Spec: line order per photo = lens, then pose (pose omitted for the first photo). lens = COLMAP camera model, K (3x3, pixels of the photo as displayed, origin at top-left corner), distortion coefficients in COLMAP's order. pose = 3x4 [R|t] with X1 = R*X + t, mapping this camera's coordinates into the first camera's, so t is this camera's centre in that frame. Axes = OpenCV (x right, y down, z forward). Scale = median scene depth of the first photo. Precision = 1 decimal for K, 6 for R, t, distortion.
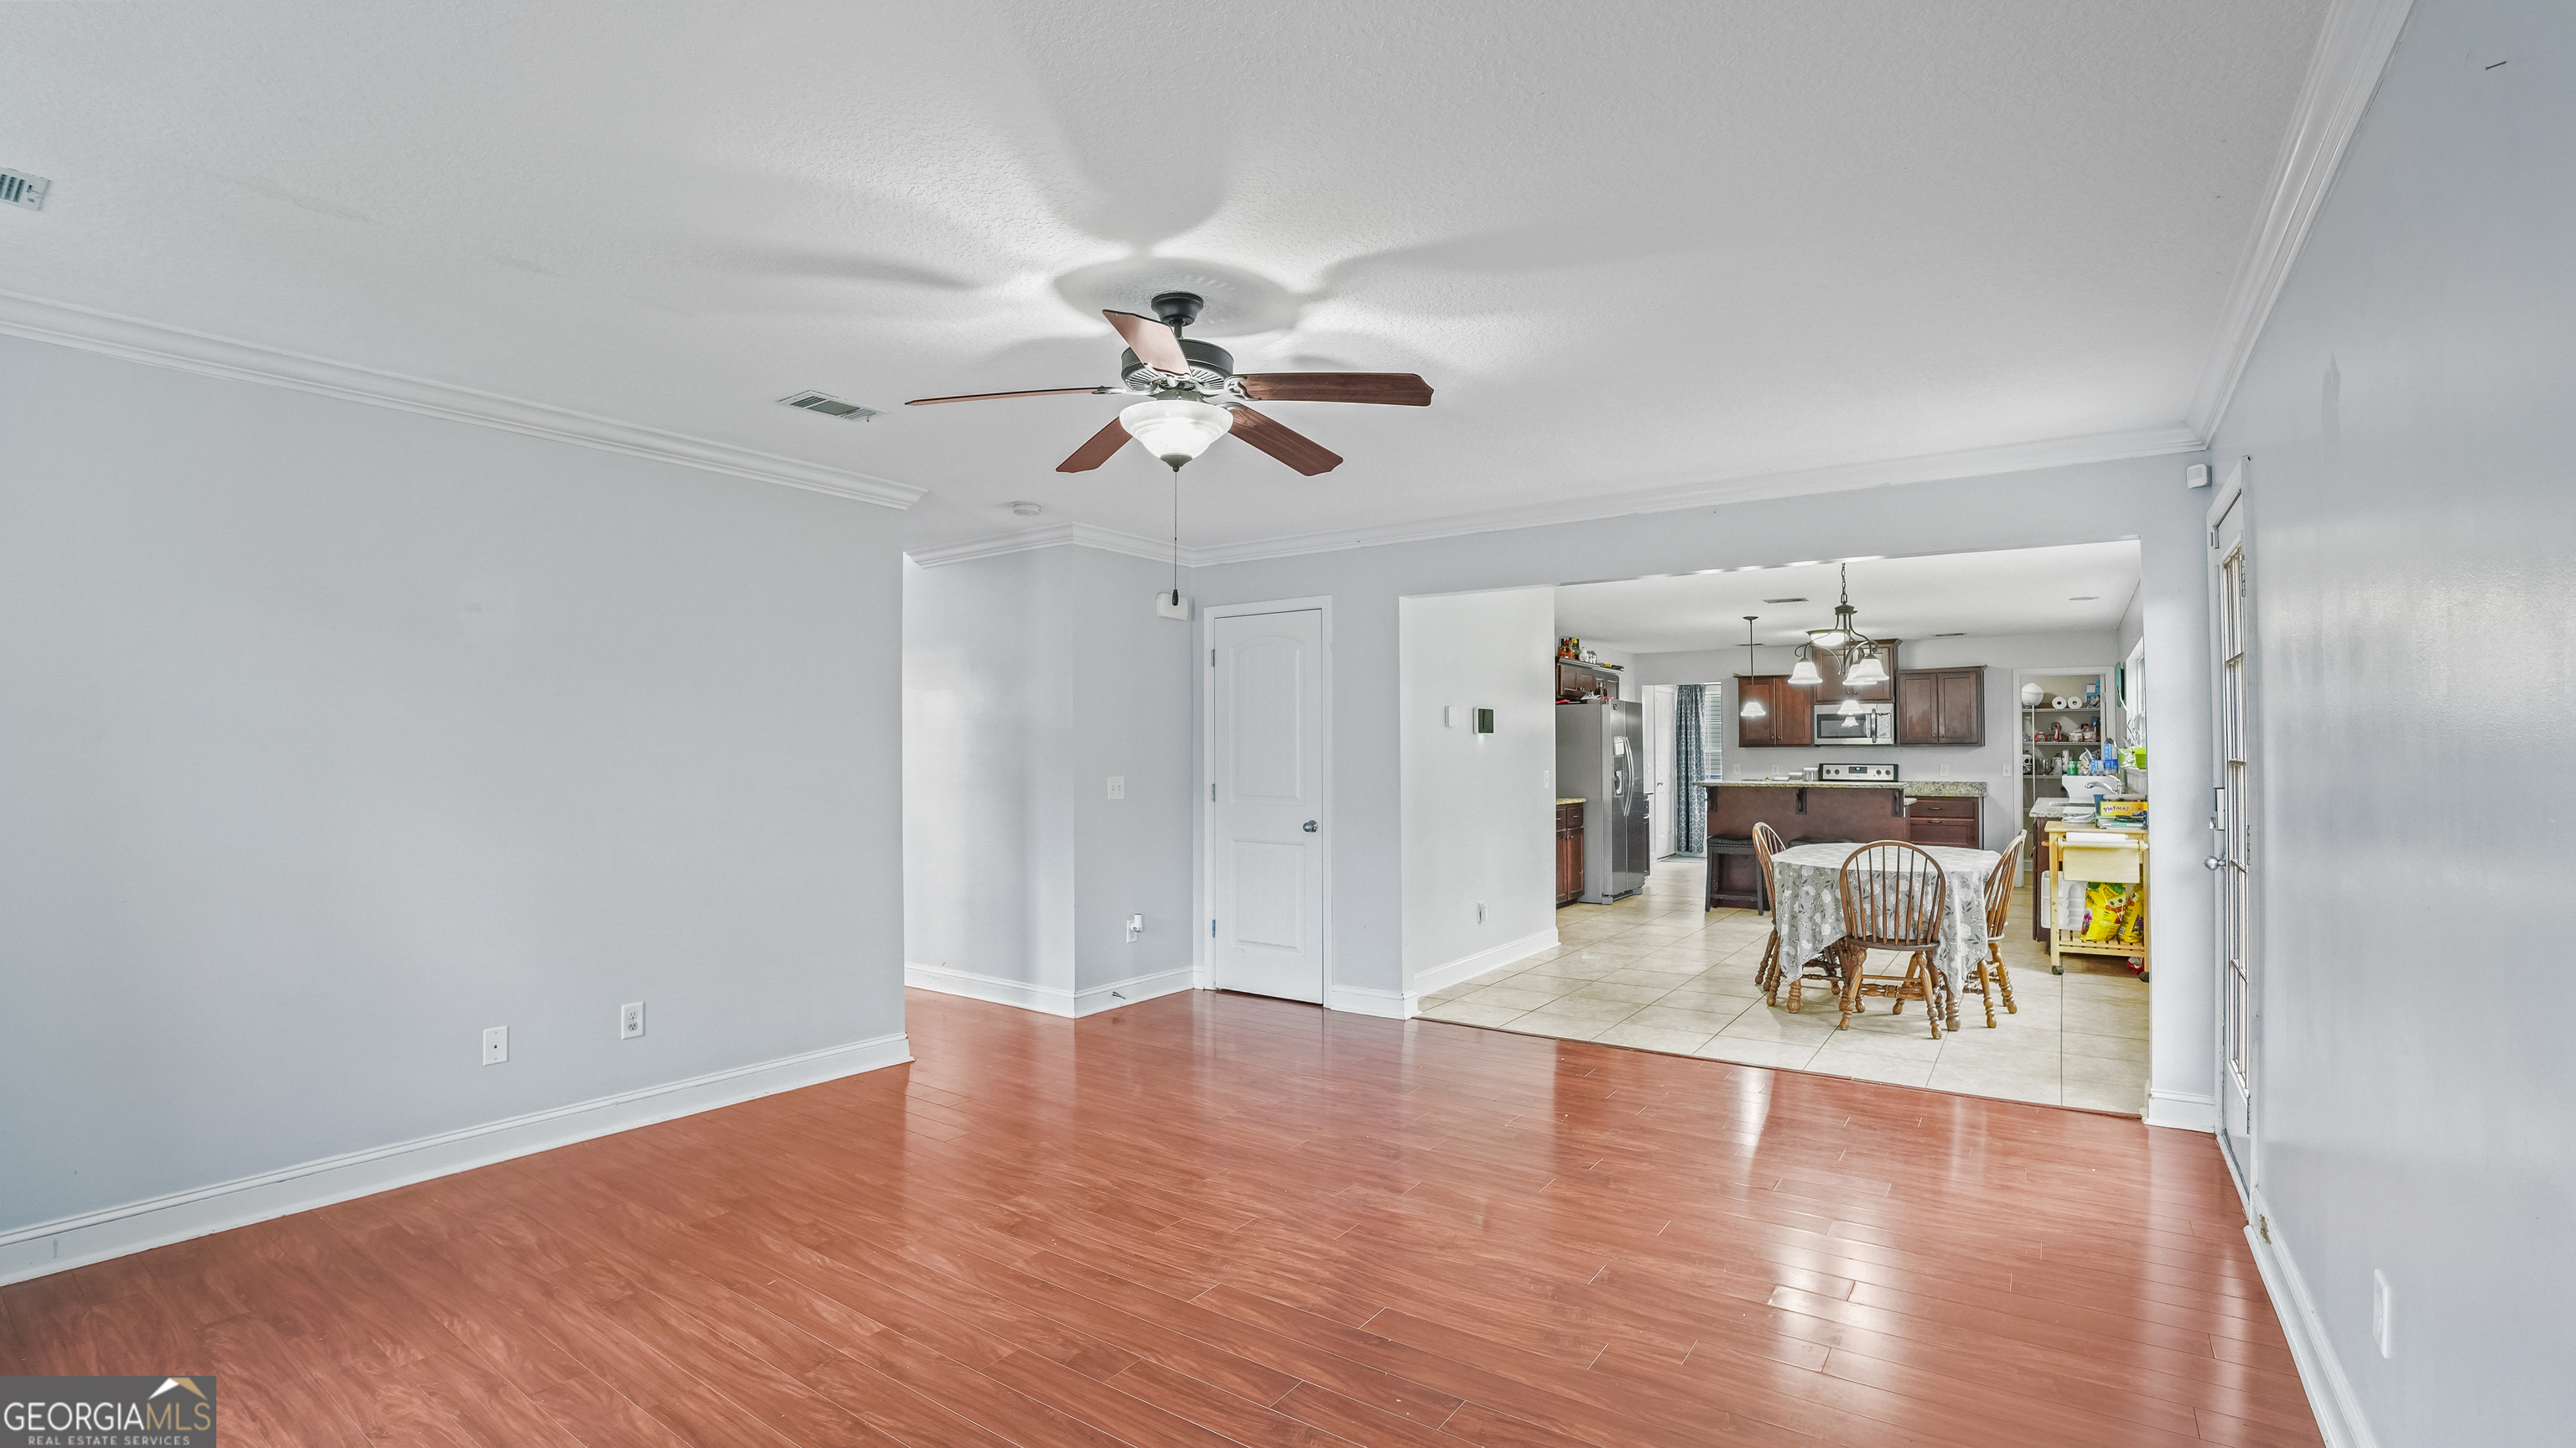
lens RADIAL K [[1165.7, 0, 1292.7], [0, 1165.7, 730.3], [0, 0, 1]] dist [-0.037328, 0.006056]
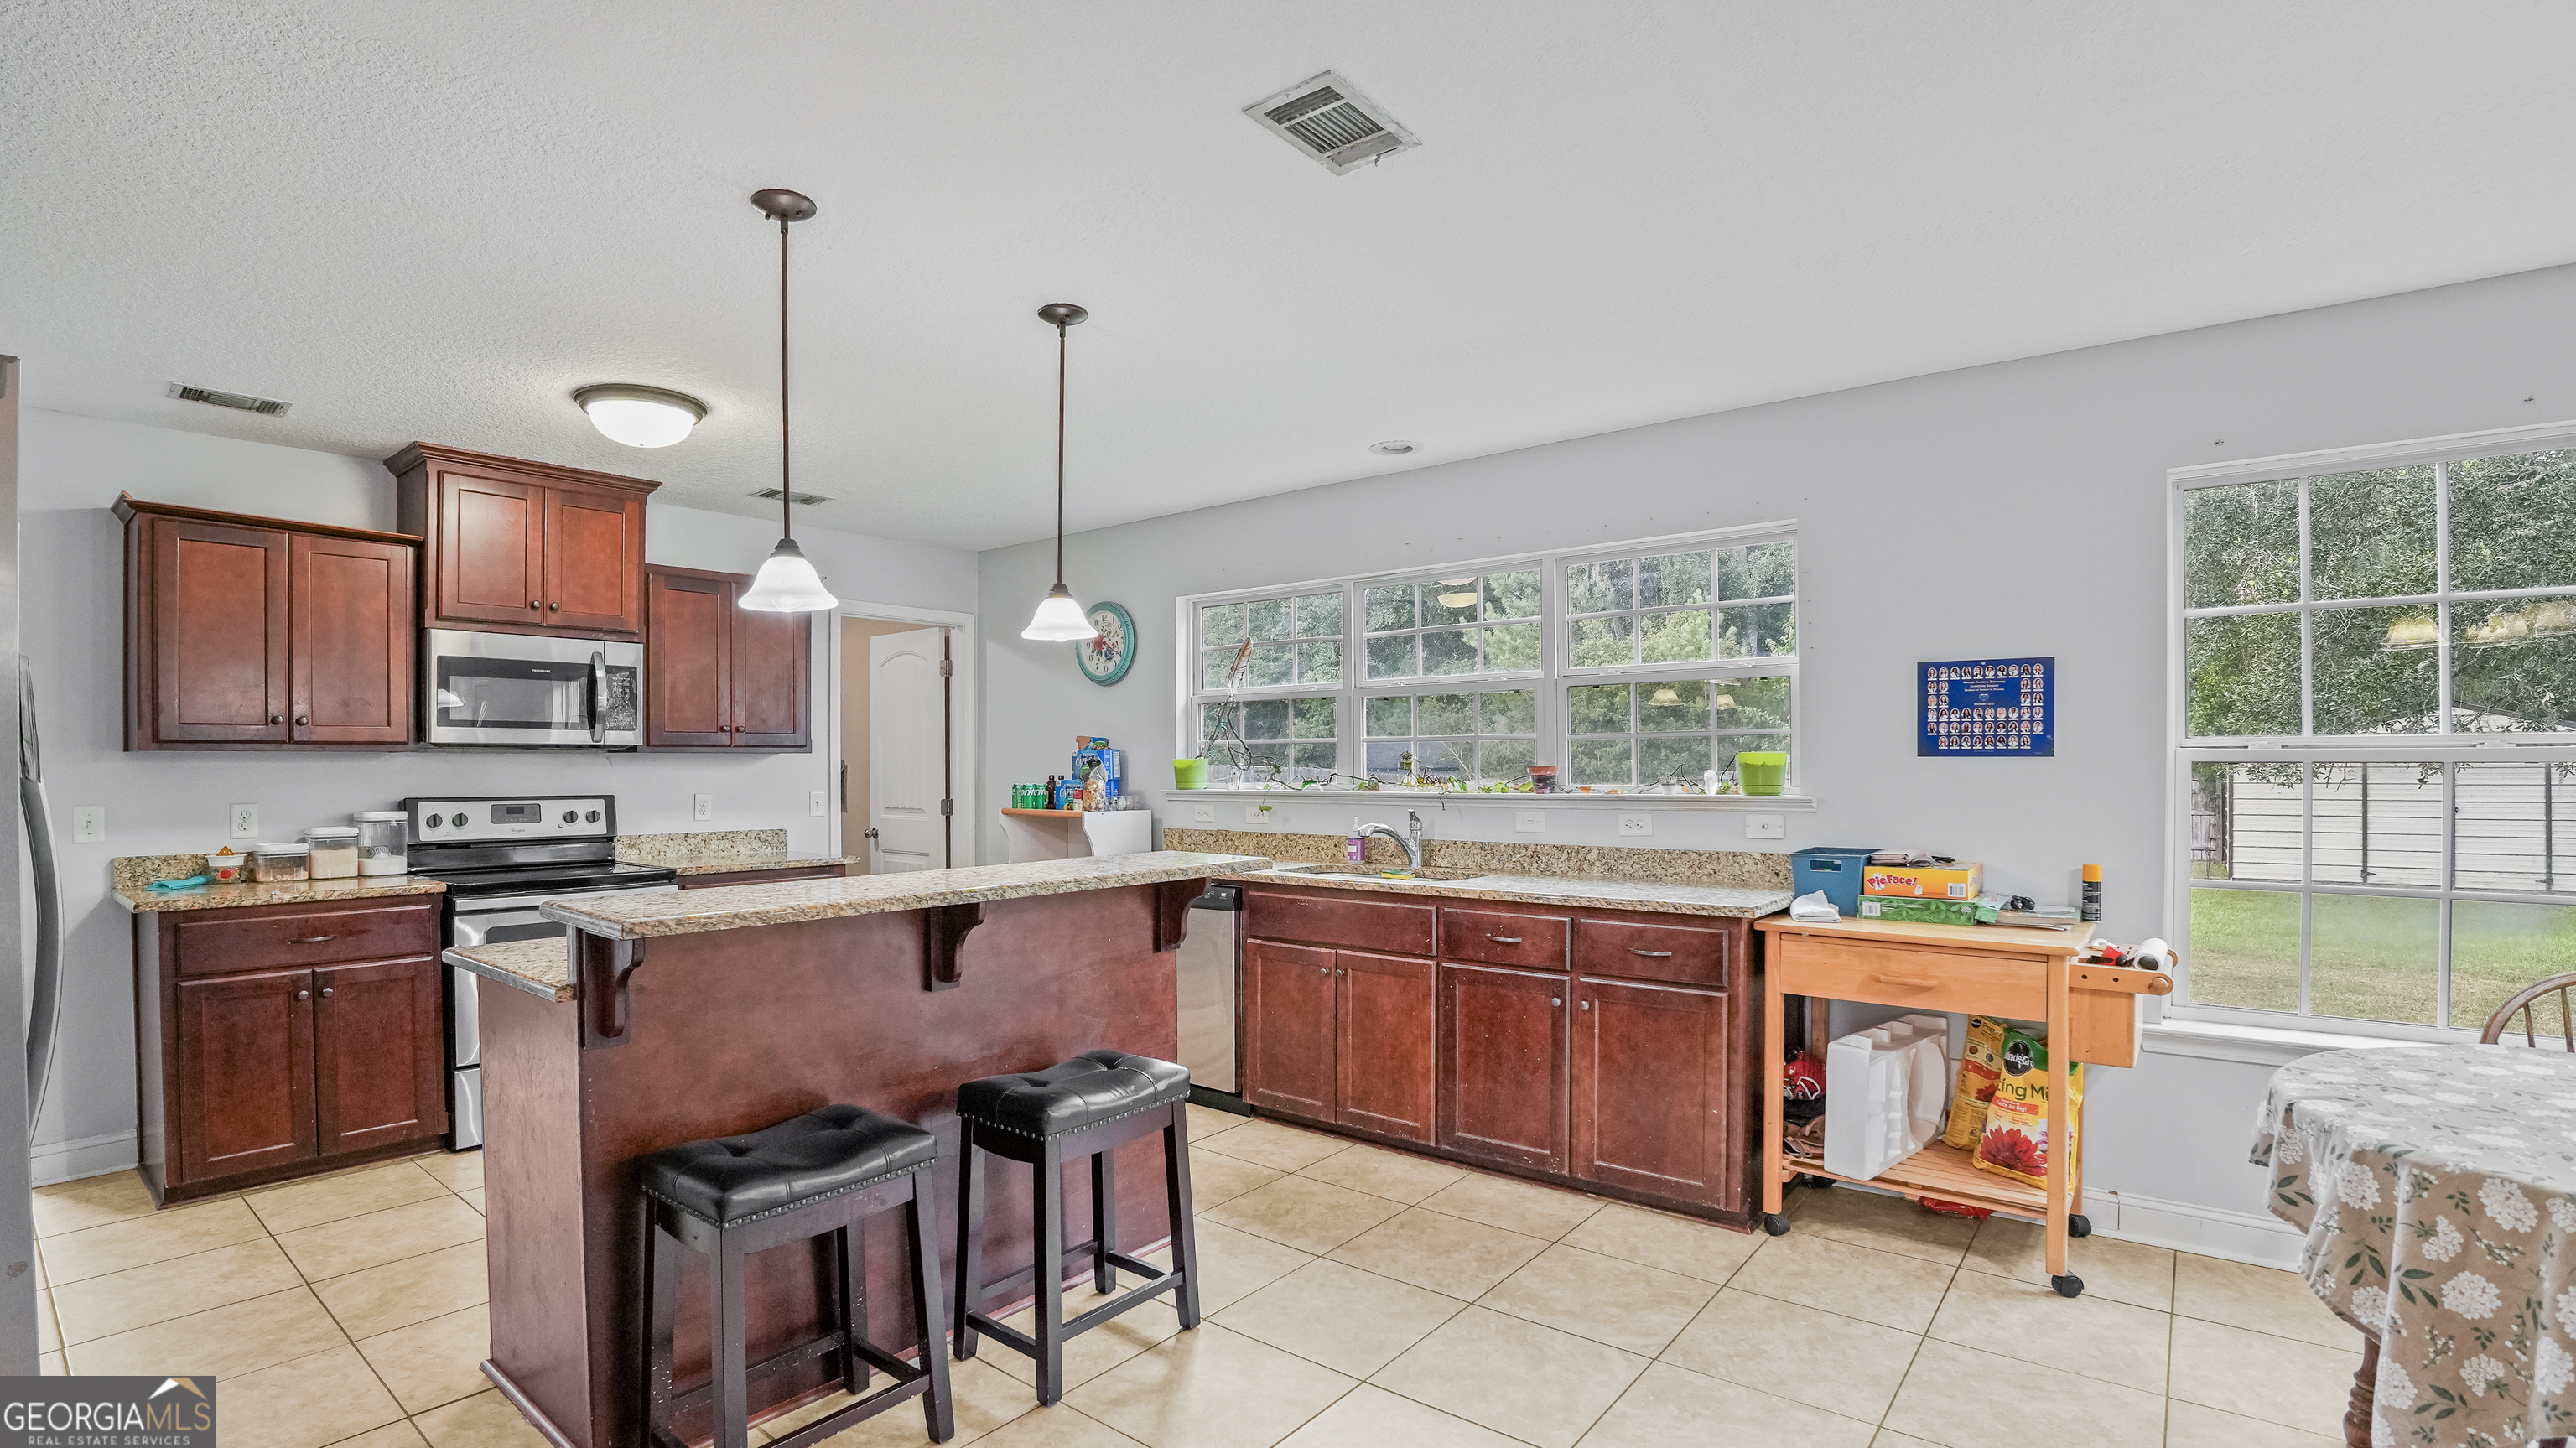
lens RADIAL K [[1165.7, 0, 1277.3], [0, 1165.7, 746.5], [0, 0, 1]] dist [-0.037328, 0.006056]
pose [[0.090863, 0.015961, 0.995735, 0.142319], [-0.015180, 0.999778, -0.014640, 0.014794], [-0.995748, -0.013785, 0.091085, 0.748314]]
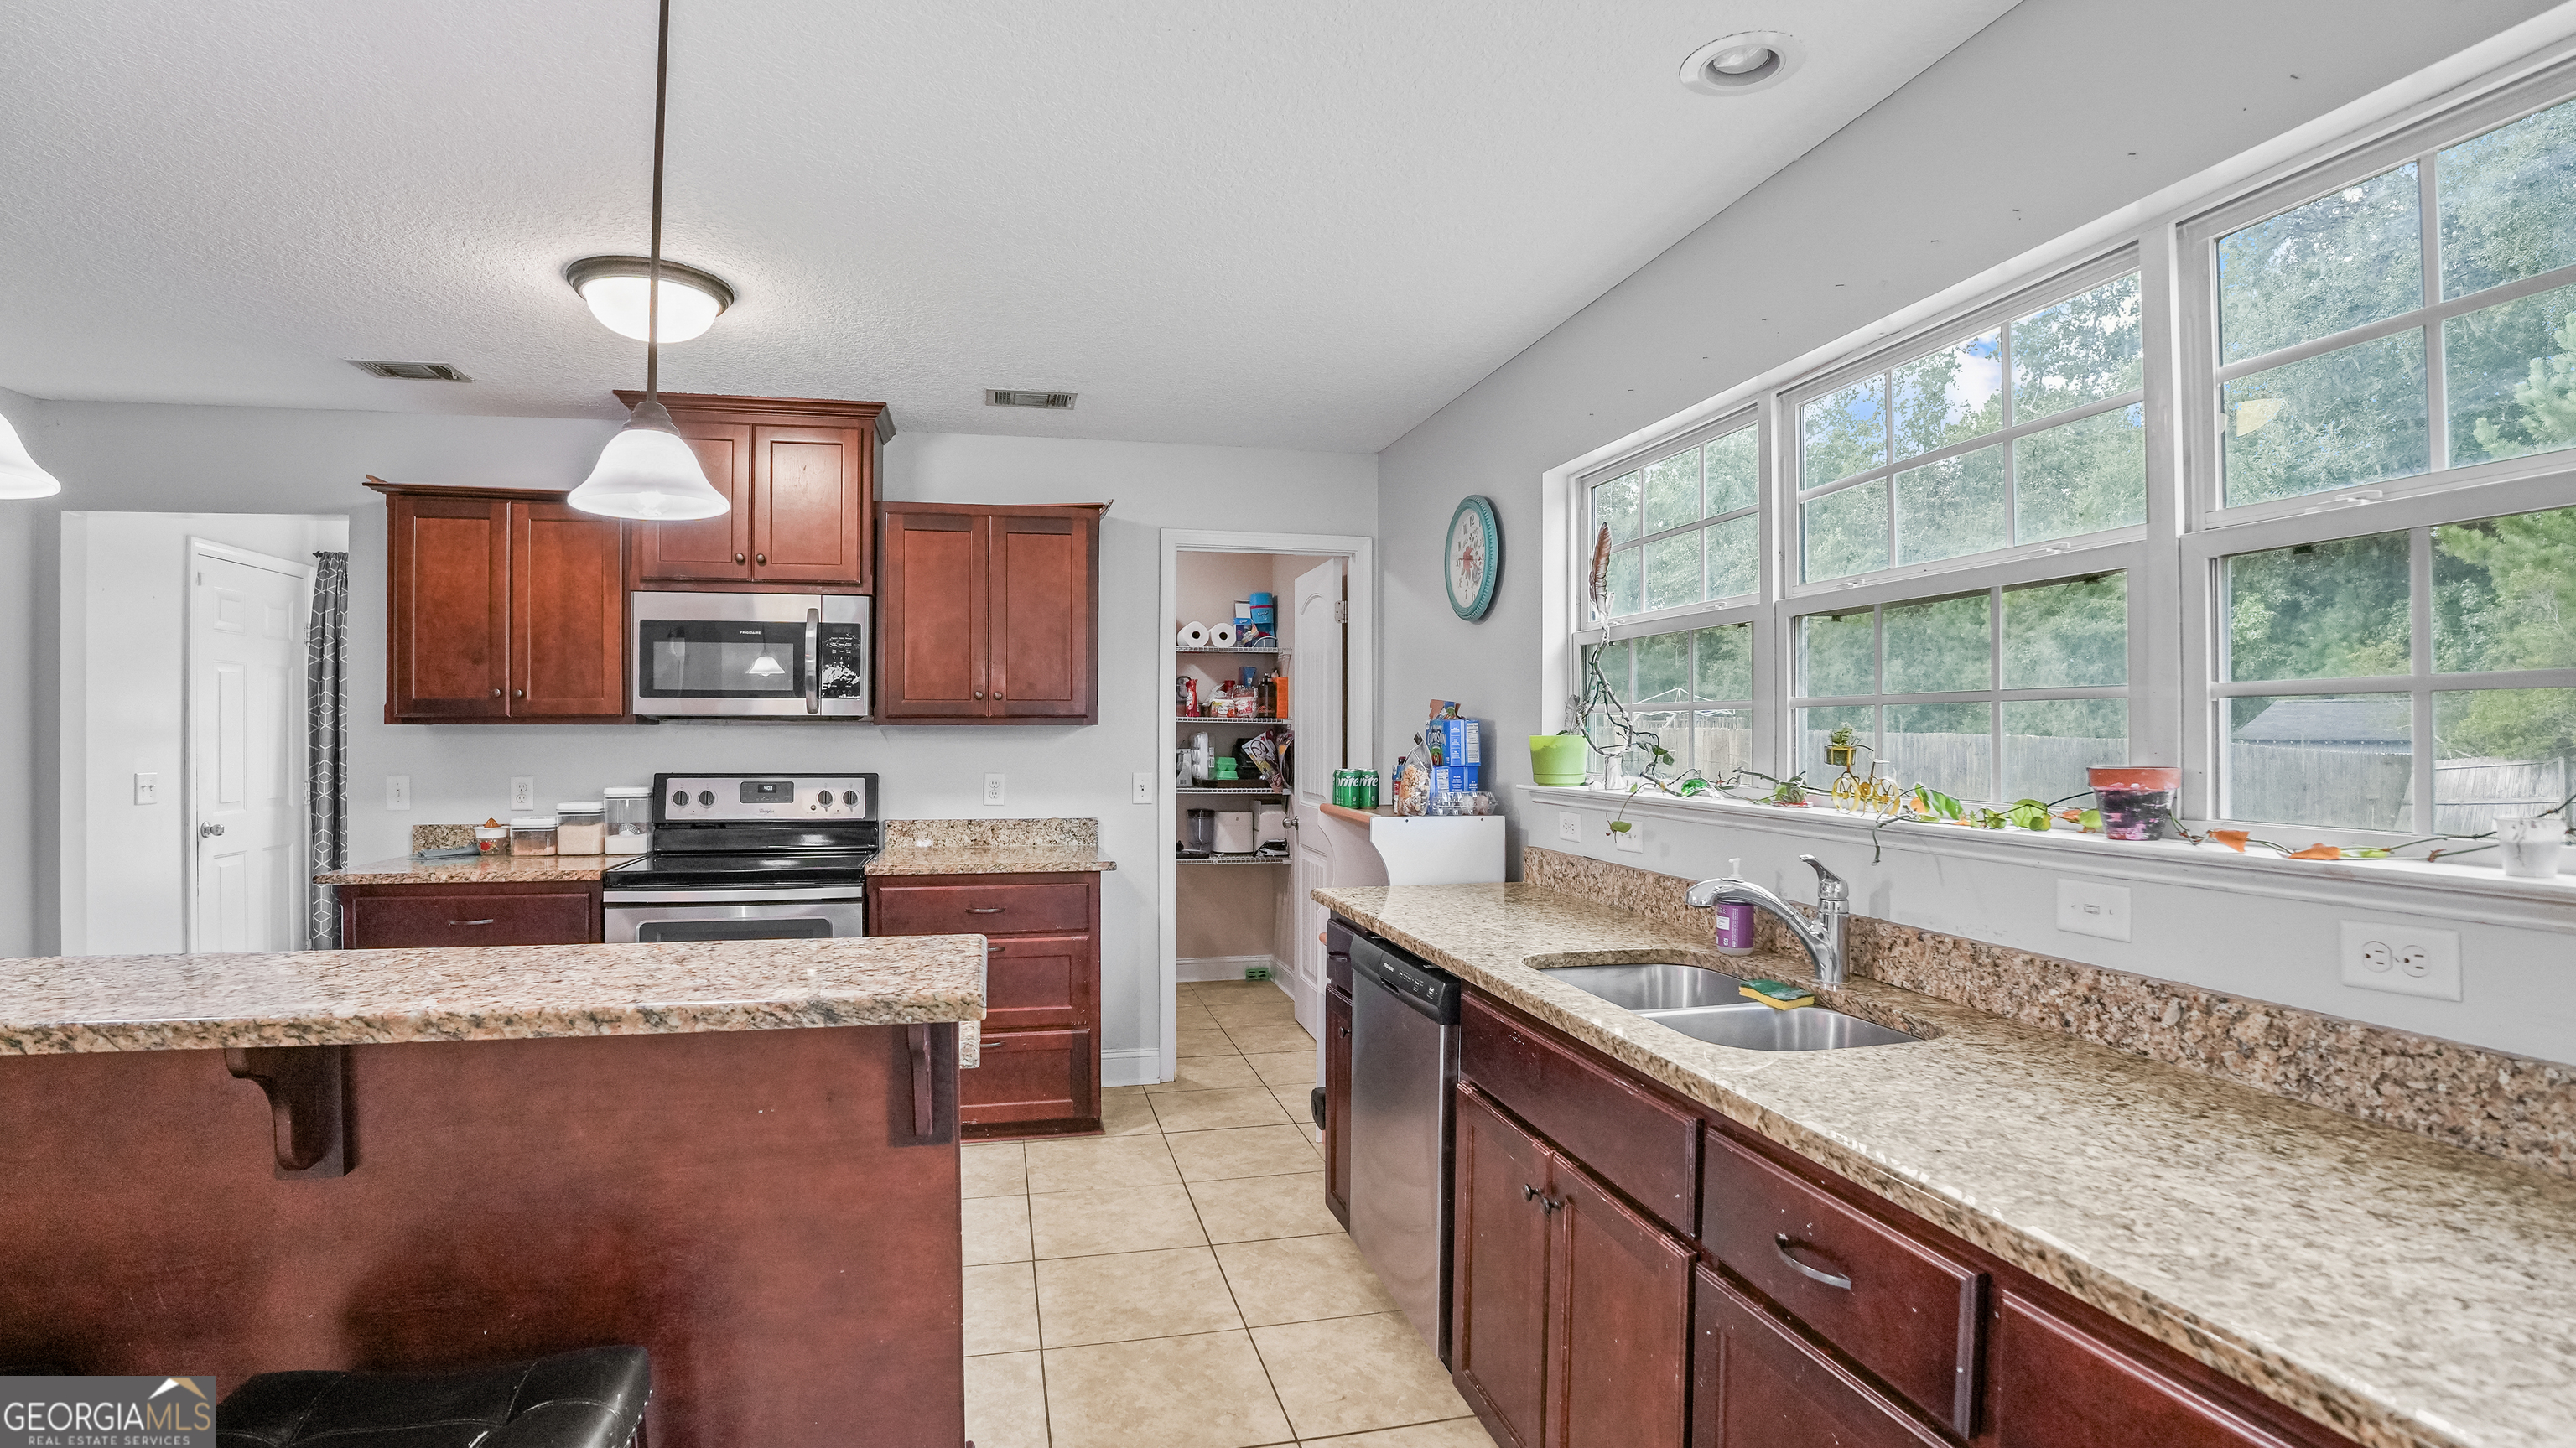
lens RADIAL K [[1211.5, 0, 1271.0], [0, 1211.5, 732.4], [0, 0, 1]] dist [-0.044473, 0.001765]
pose [[0.681272, 0.001361, 0.732029, 0.343762], [-0.016362, 0.999777, 0.013369, 0.009879], [-0.731848, -0.021085, 0.681142, 0.675729]]
